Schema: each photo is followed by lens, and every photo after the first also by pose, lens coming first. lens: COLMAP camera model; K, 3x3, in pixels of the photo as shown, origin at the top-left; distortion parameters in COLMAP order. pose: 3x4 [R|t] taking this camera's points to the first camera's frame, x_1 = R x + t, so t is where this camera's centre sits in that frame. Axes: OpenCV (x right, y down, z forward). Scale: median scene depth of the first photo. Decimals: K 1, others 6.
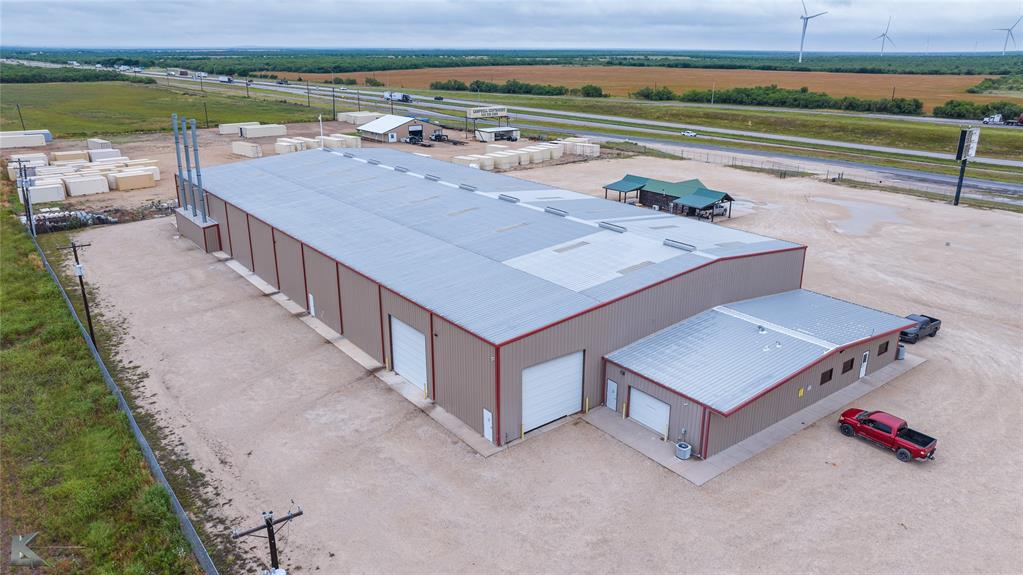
lens RADIAL K [[730.7, 0, 523.0], [0, 730.7, 287.8], [0, 0, 1]] dist [-0.025274, 0.021676]
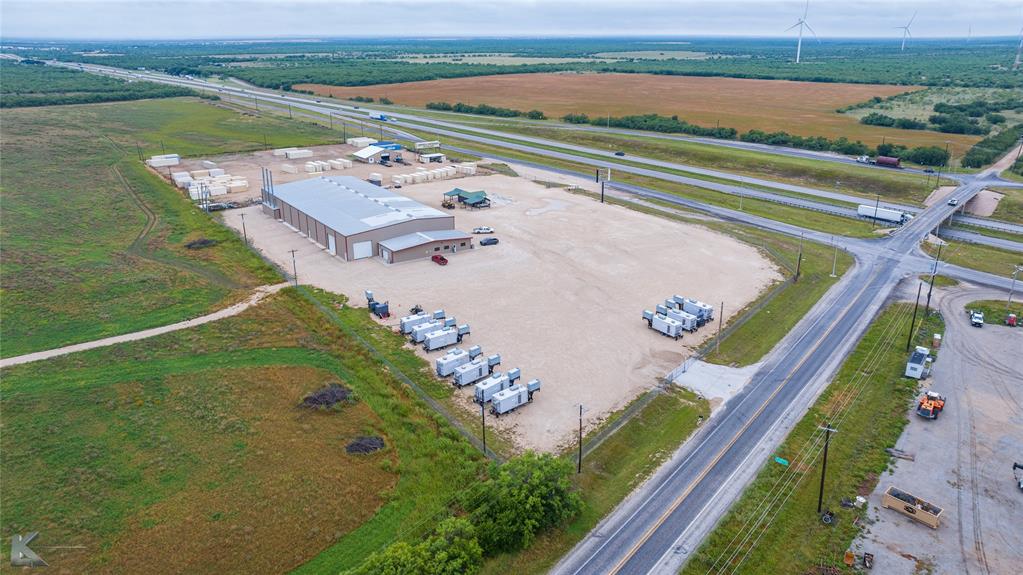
lens RADIAL K [[730.7, 0, 527.0], [0, 730.7, 290.2], [0, 0, 1]] dist [-0.025274, 0.021676]
pose [[0.998850, 0.012496, -0.046287, 0.353631], [-0.011570, 0.999729, 0.020221, 0.084150], [0.046528, -0.019662, 0.998723, -0.935347]]
